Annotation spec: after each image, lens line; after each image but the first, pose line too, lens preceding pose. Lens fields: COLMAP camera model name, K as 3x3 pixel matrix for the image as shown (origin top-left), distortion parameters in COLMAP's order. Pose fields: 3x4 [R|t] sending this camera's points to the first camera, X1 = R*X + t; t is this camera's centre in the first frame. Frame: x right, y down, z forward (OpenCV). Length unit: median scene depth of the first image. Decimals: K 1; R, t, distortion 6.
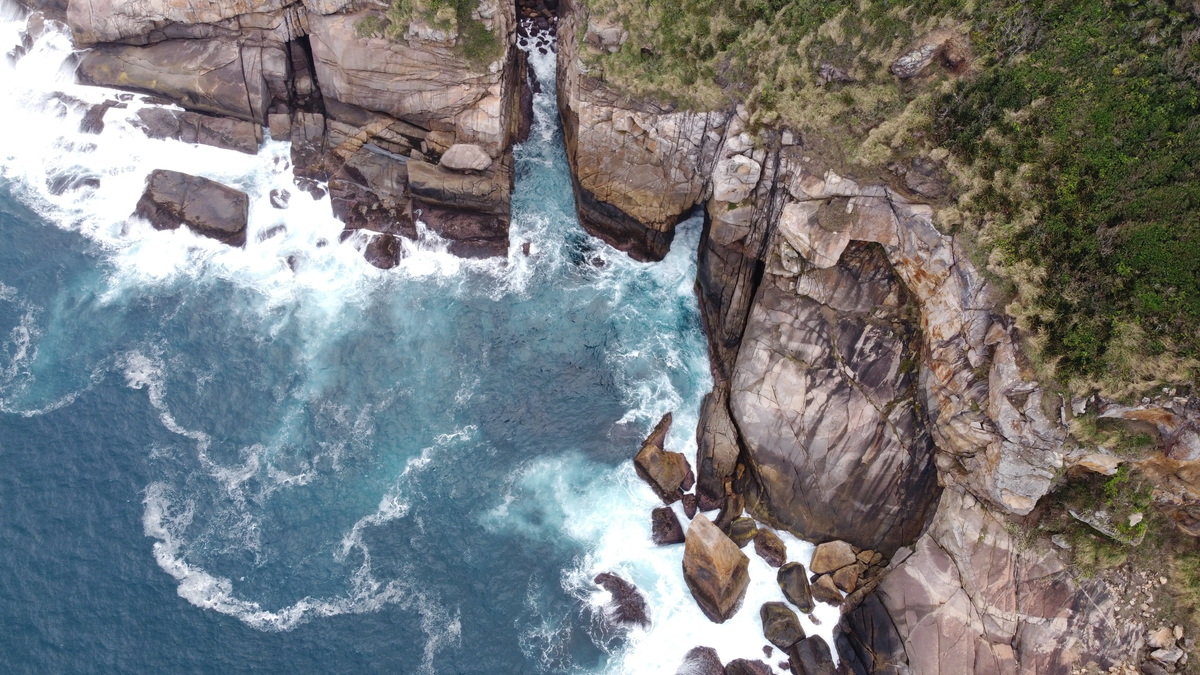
lens RADIAL K [[911.7, 0, 592.2], [0, 911.7, 329.9], [0, 0, 1]] dist [-0.001385, -0.004987]
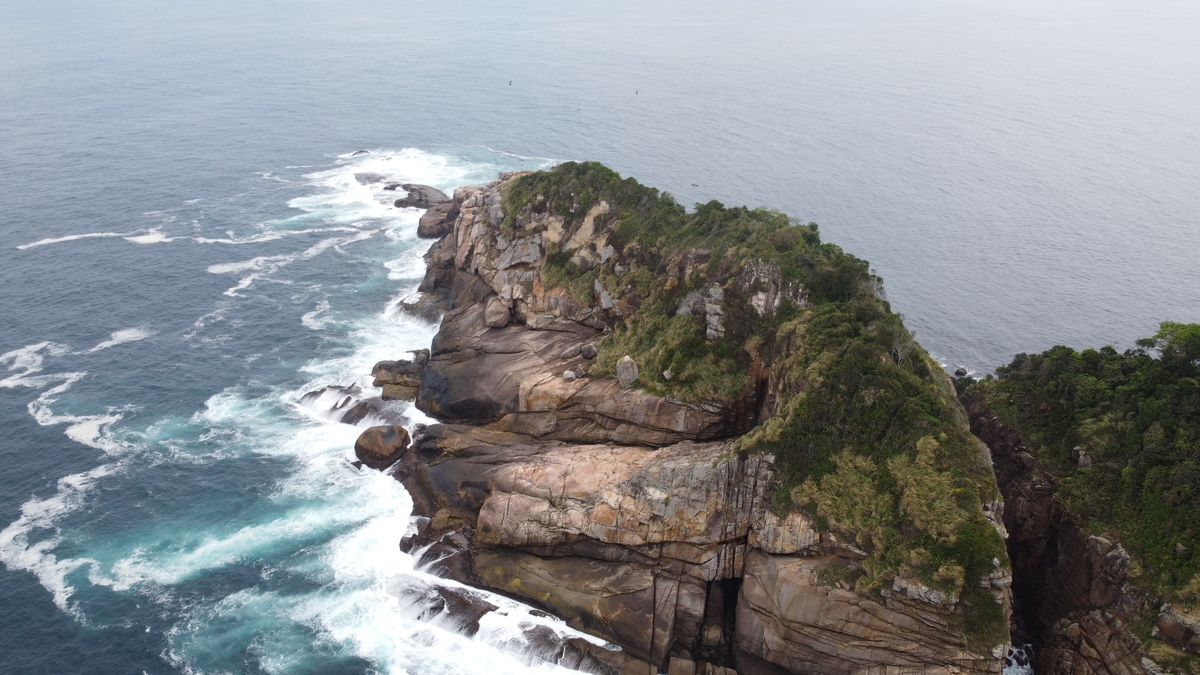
lens RADIAL K [[911.7, 0, 592.3], [0, 911.7, 331.4], [0, 0, 1]] dist [-0.001385, -0.004987]
pose [[0.956064, 0.125175, -0.265091, -0.248638], [-0.266693, 0.746835, -0.609190, 0.068849], [0.121724, 0.653123, 0.747405, 0.183756]]
